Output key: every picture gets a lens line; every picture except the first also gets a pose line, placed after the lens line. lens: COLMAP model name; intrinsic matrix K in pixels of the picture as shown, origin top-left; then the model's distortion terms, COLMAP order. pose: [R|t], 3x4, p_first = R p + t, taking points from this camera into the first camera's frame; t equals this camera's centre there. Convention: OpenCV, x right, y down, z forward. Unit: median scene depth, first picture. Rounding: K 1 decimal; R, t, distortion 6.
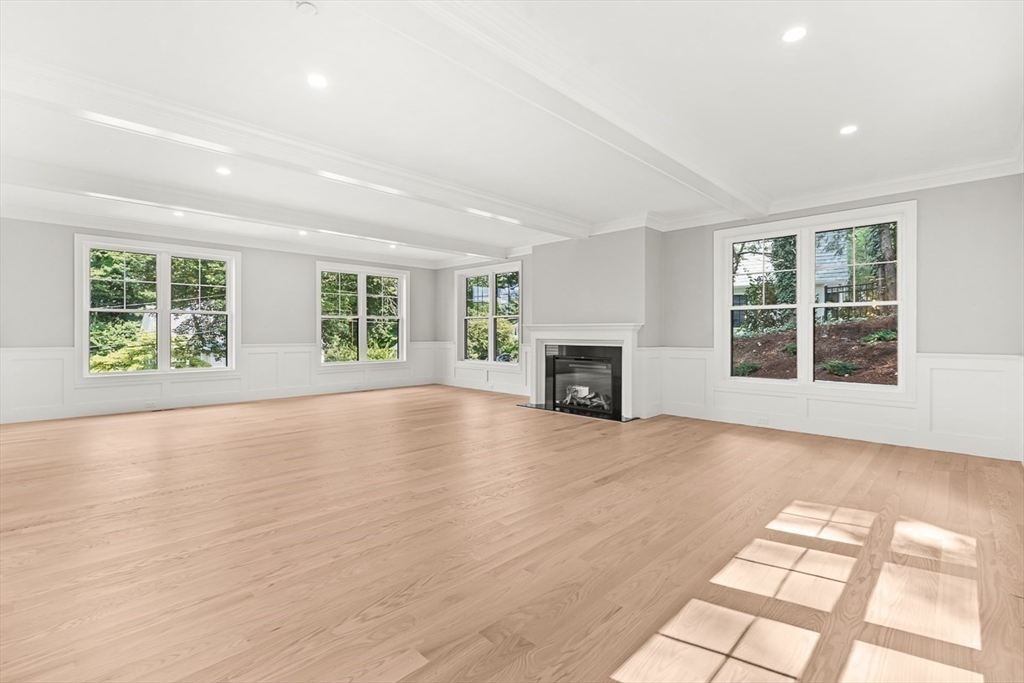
lens RADIAL K [[453.8, 0, 506.6], [0, 453.8, 336.7], [0, 0, 1]] dist [-0.007427, 0.000795]
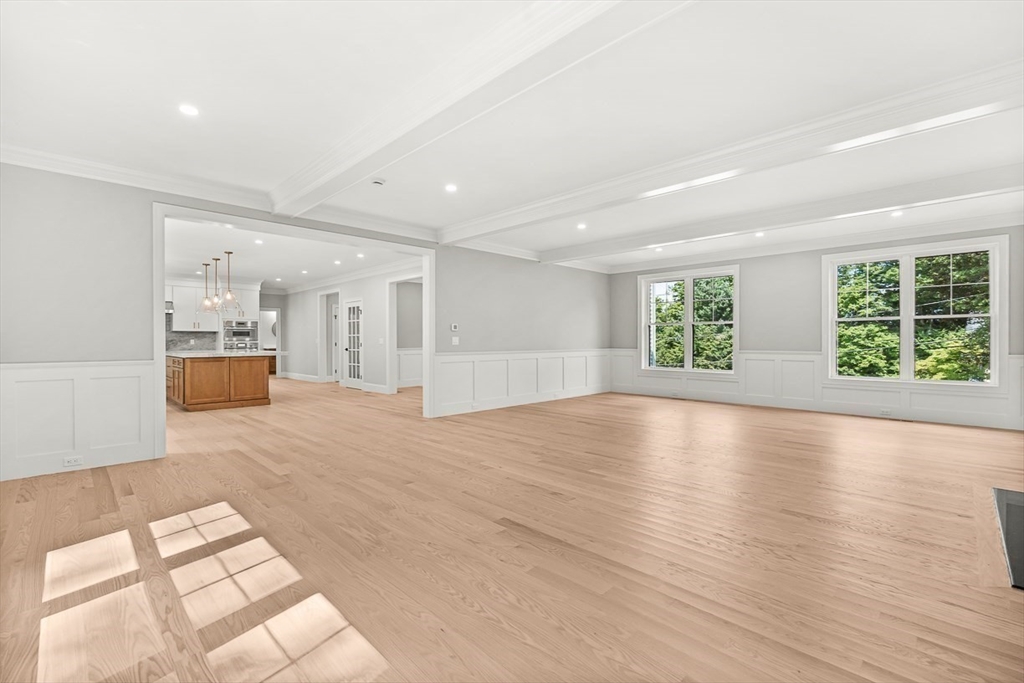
lens RADIAL K [[443.7, 0, 512.0], [0, 443.7, 341.5], [0, 0, 1]] dist [-0.001896, -0.000859]
pose [[0.012456, 0.000590, -0.999922, 1.011092], [-0.005724, 0.999983, 0.000519, -0.005103], [0.999906, 0.005718, 0.012459, 1.004804]]
